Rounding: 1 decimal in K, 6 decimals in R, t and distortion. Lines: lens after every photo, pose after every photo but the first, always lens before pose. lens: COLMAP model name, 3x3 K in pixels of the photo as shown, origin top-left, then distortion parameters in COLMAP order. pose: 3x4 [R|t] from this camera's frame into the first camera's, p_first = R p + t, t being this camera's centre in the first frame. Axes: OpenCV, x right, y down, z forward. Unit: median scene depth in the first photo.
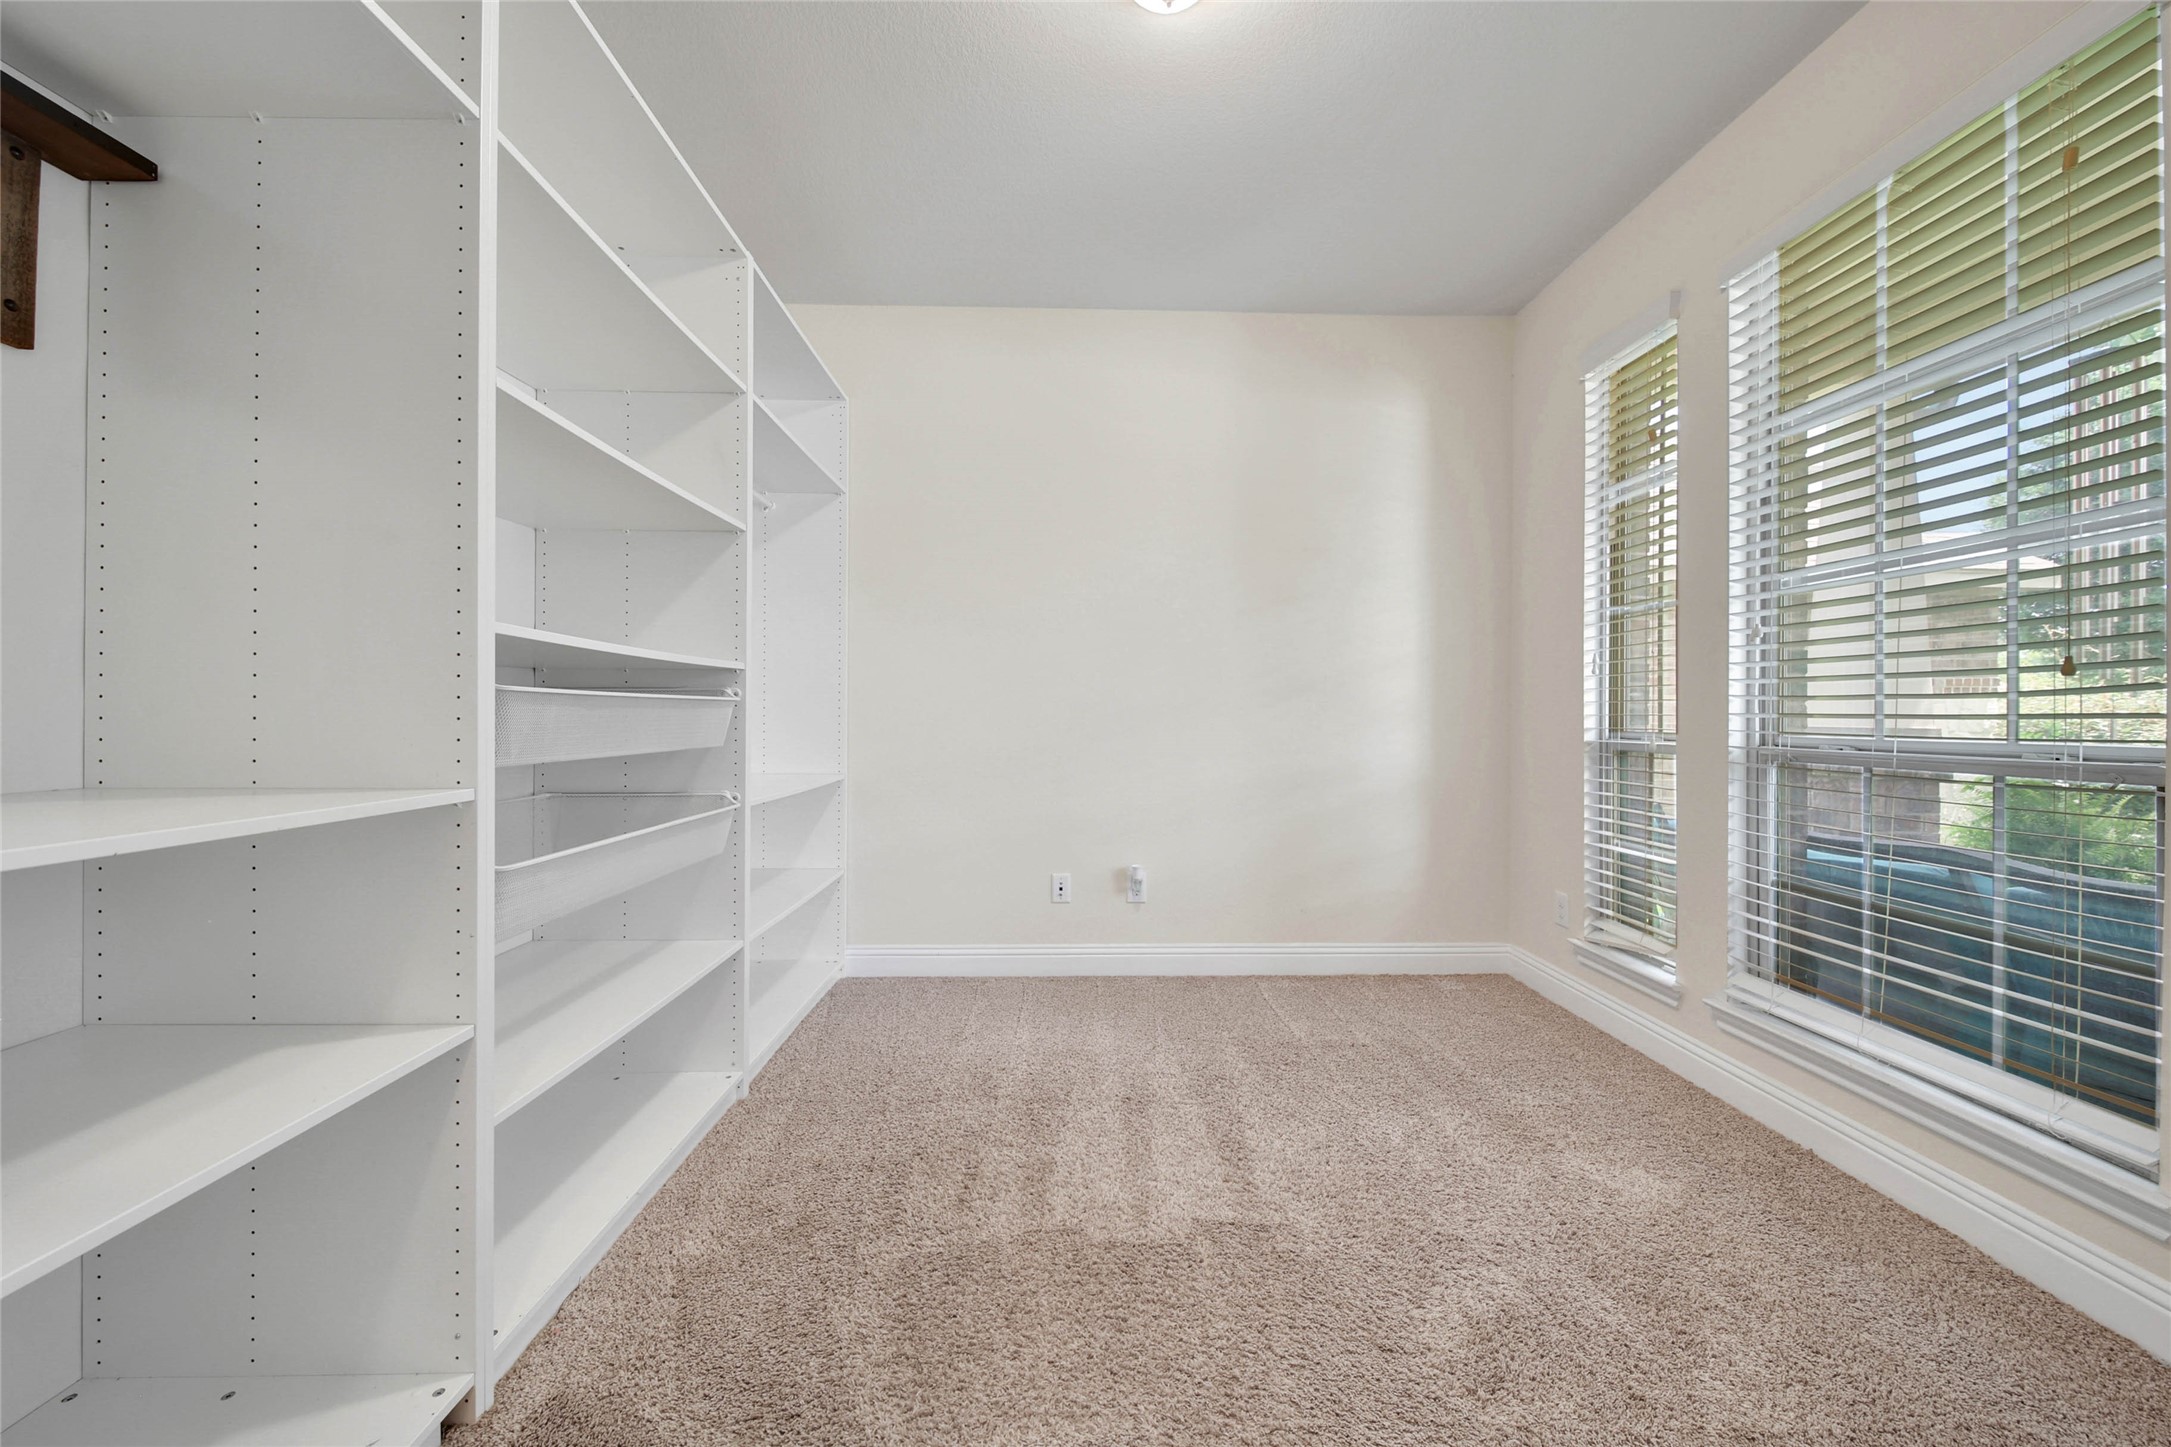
lens RADIAL K [[763.1, 0, 1085.5], [0, 763.1, 723.5], [0, 0, 1]] dist [0.001507, 0.000094]
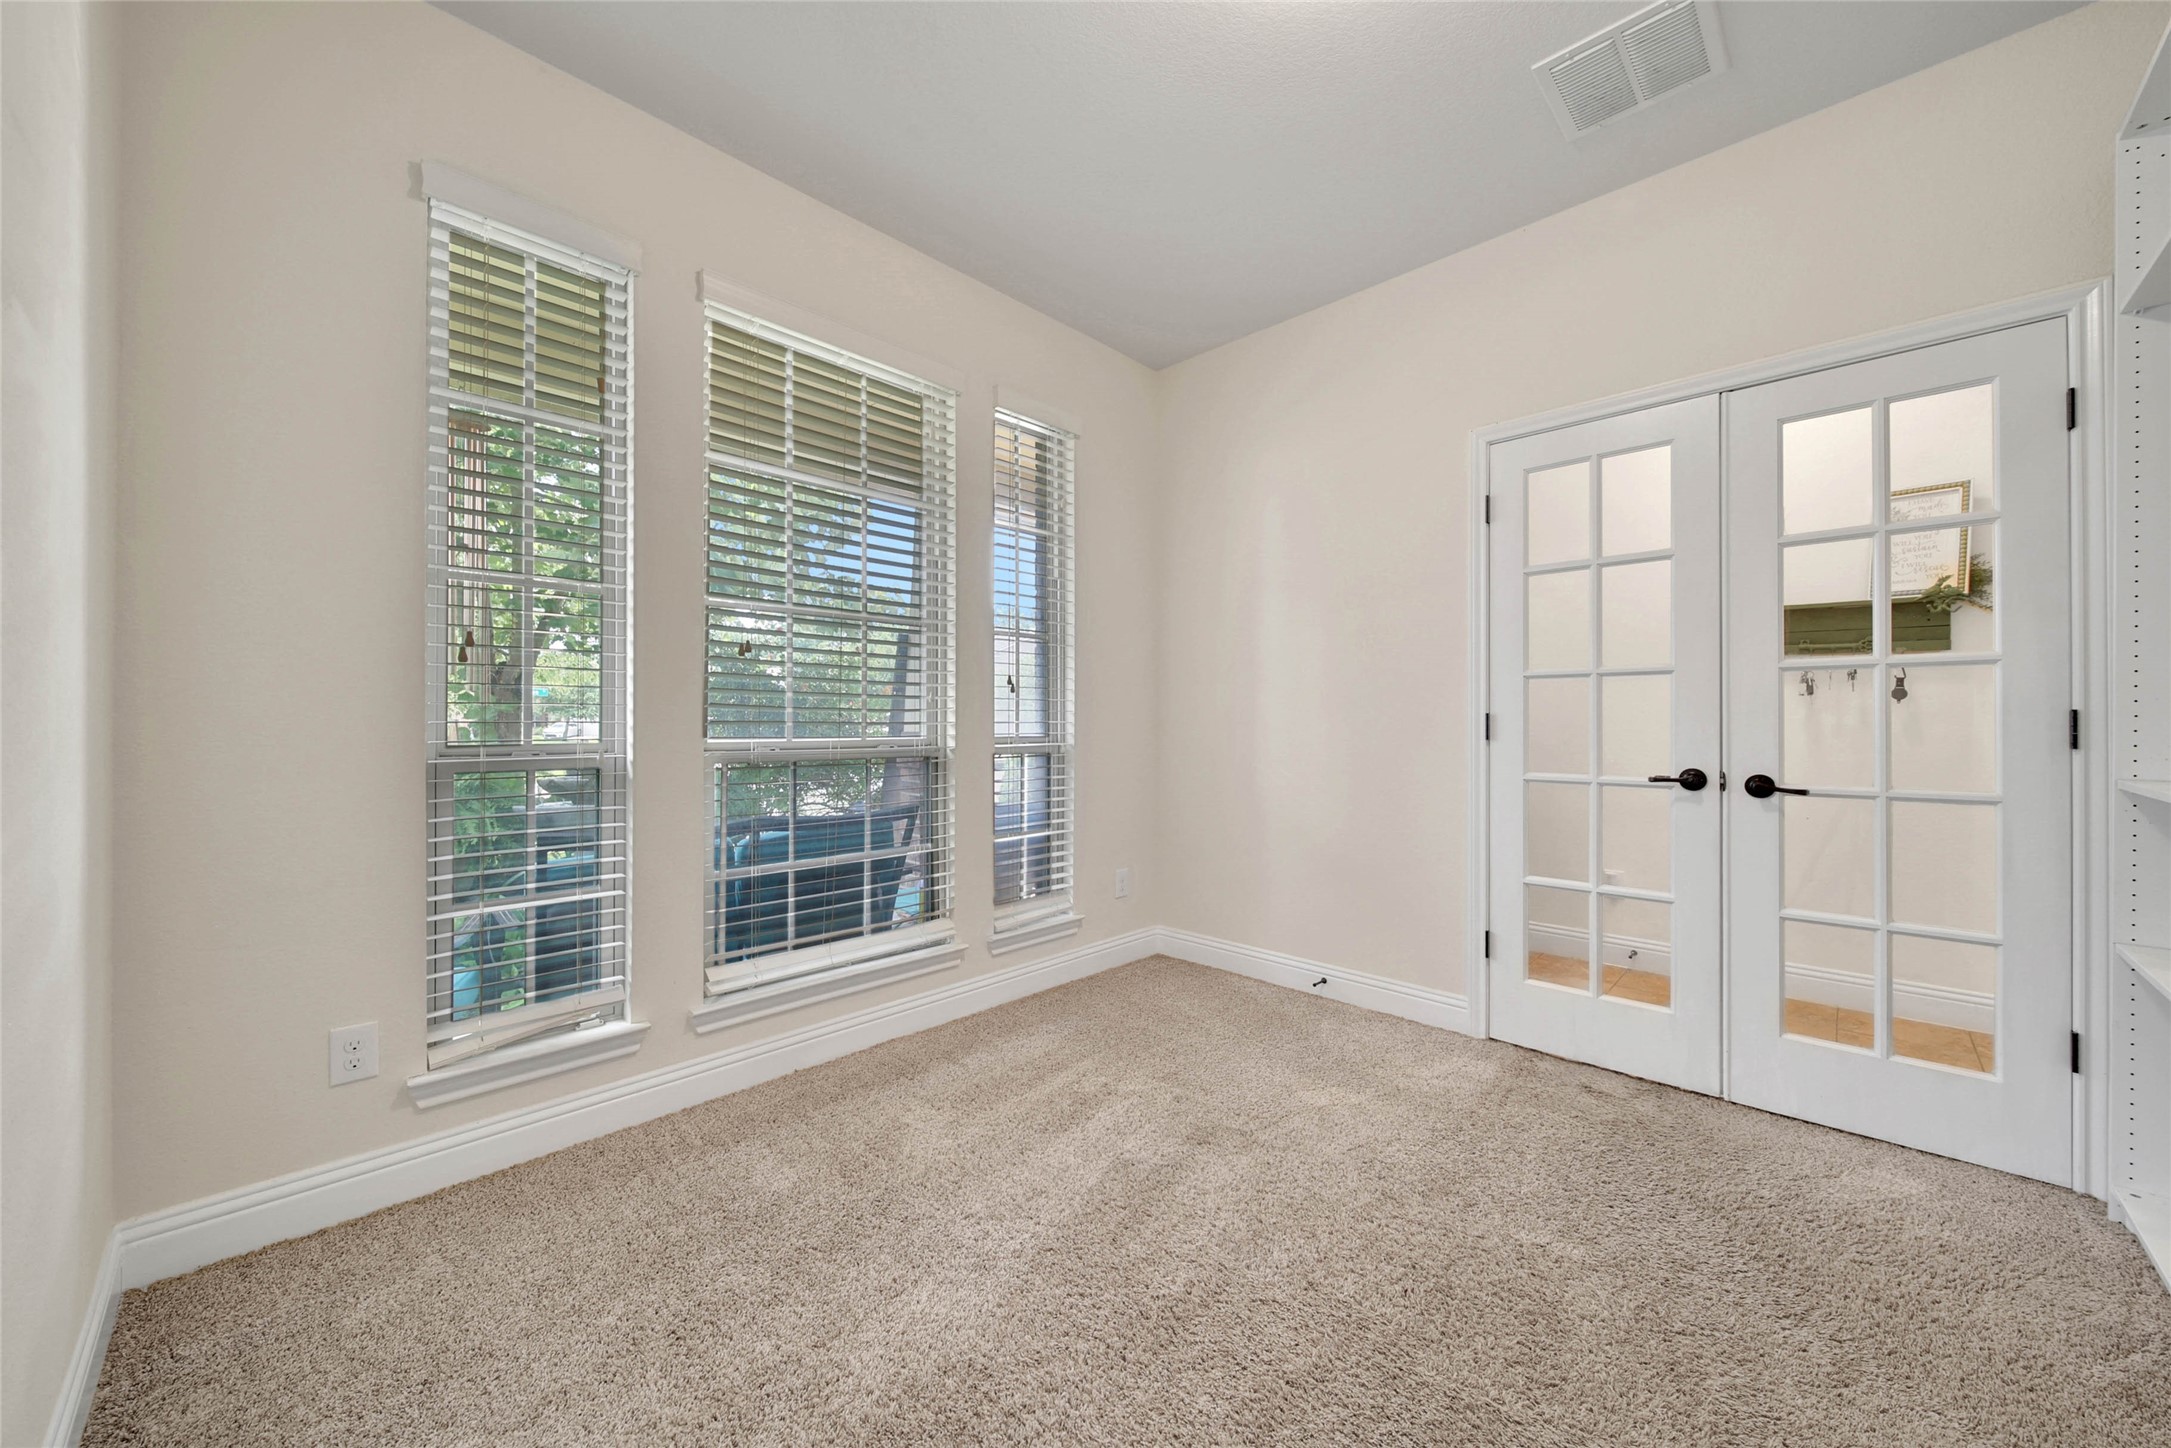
lens RADIAL K [[763.1, 0, 1085.5], [0, 763.1, 724.0], [0, 0, 1]] dist [0.001507, 0.000094]
pose [[-0.688380, -0.027880, 0.724814, -0.287077], [-0.016045, 0.999602, 0.023212, -0.040647], [-0.725173, 0.004350, -0.688553, 1.738472]]
